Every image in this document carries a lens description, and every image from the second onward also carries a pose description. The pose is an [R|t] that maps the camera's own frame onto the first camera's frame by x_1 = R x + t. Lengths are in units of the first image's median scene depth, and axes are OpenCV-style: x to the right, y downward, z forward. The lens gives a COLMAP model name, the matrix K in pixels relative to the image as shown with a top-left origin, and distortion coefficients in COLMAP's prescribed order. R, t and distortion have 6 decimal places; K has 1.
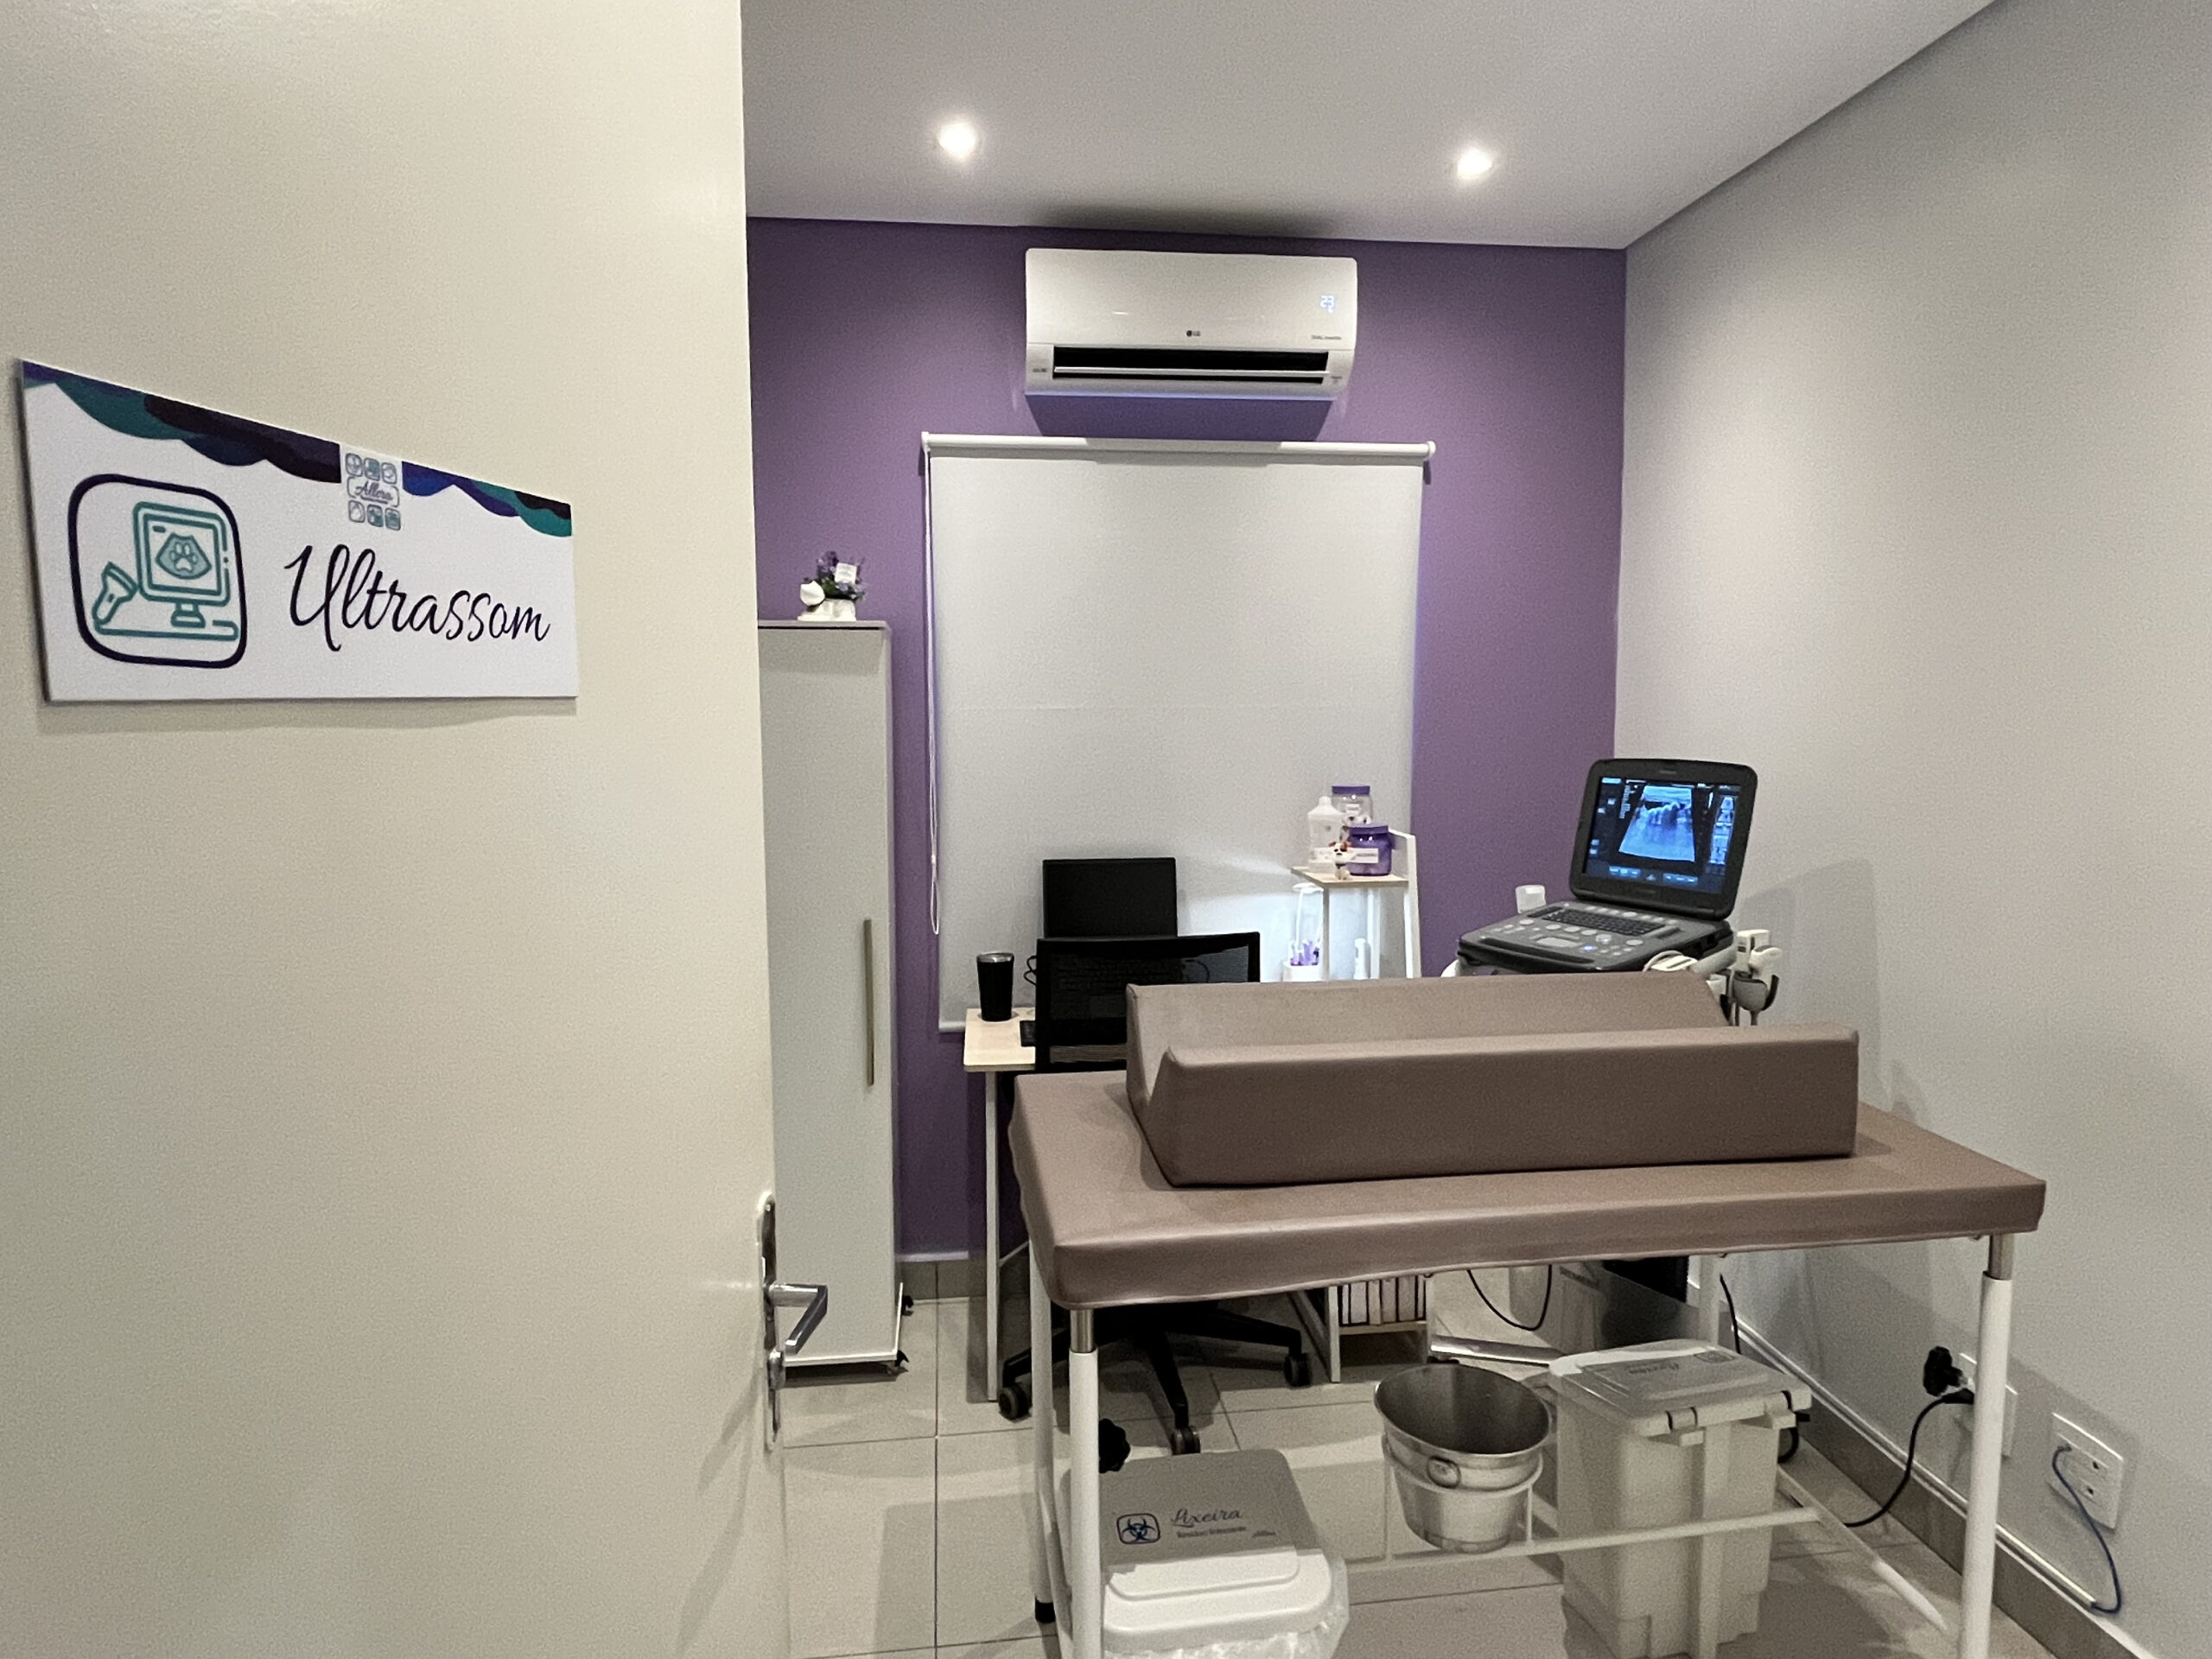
lens RADIAL K [[1308.8, 0, 1105.4], [0, 1308.8, 821.6], [0, 0, 1]] dist [-0.000744, -0.000403]
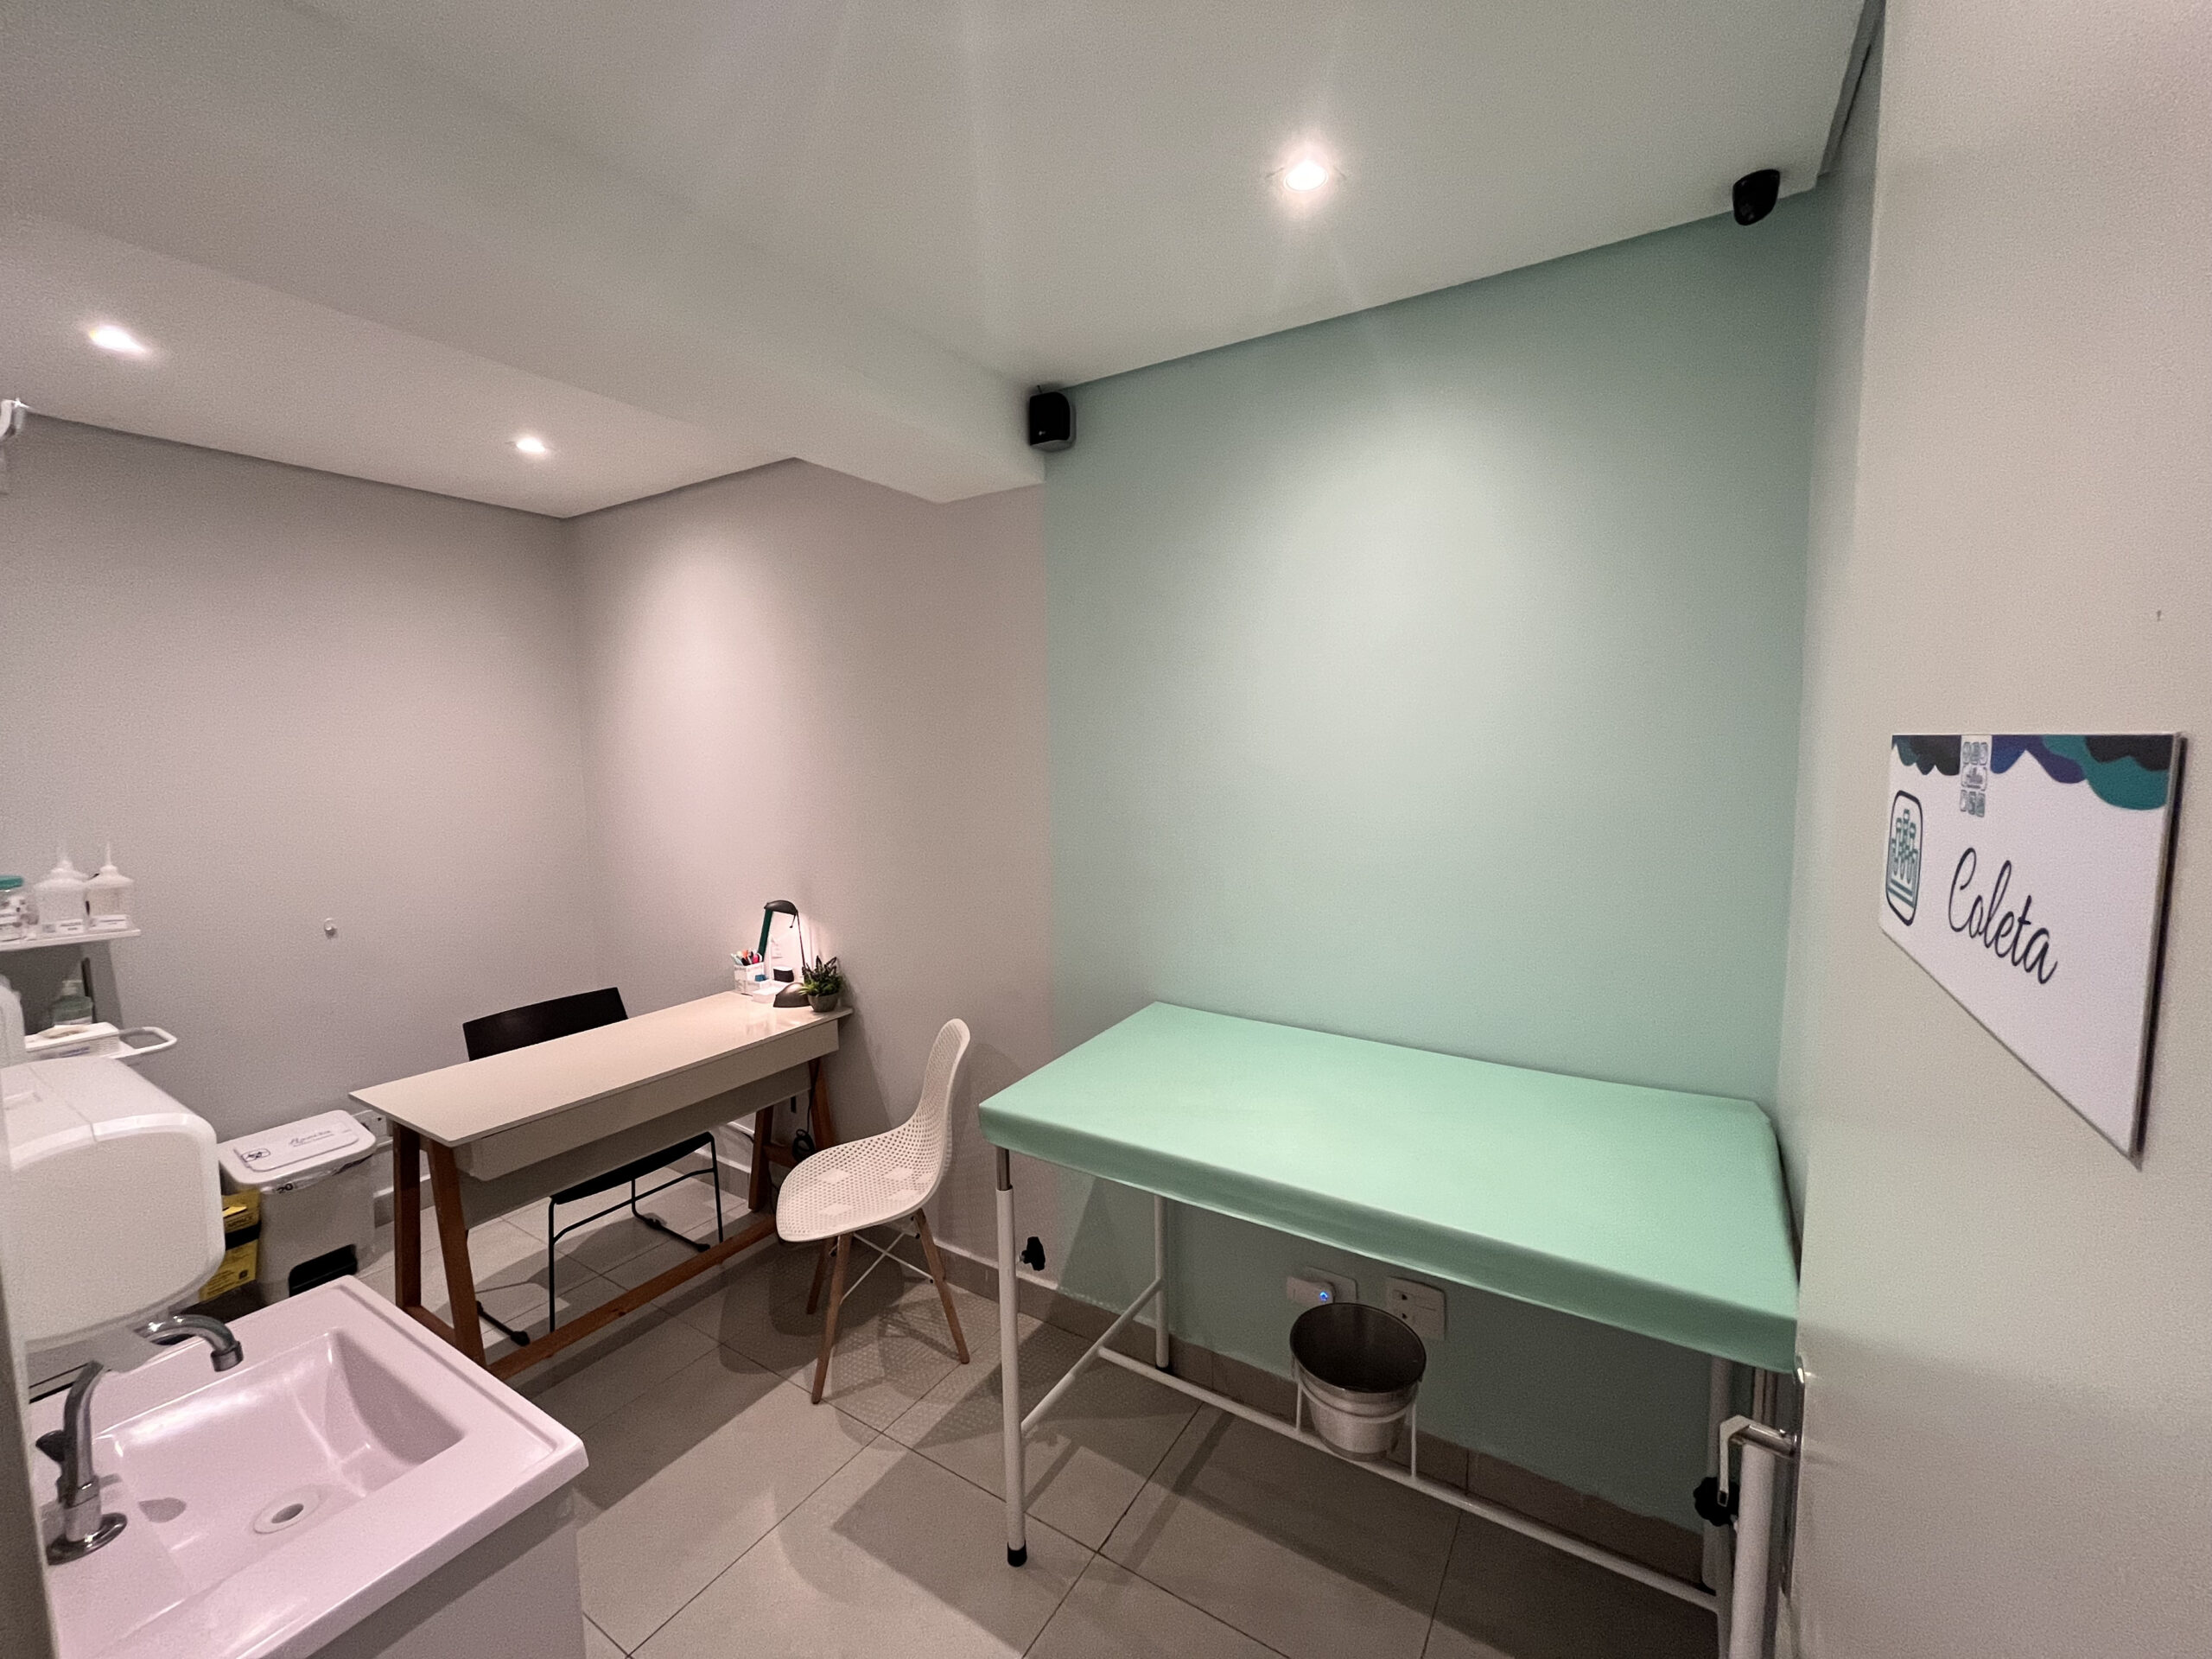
lens RADIAL K [[893.1, 0, 1112.0], [0, 893.1, 824.6], [0, 0, 1]] dist [0.001093, 0.000094]
pose [[-0.773357, -0.053534, 0.631706, -0.460018], [0.087277, 0.977951, 0.189725, -0.349769], [-0.627934, 0.201858, -0.751633, 1.636630]]
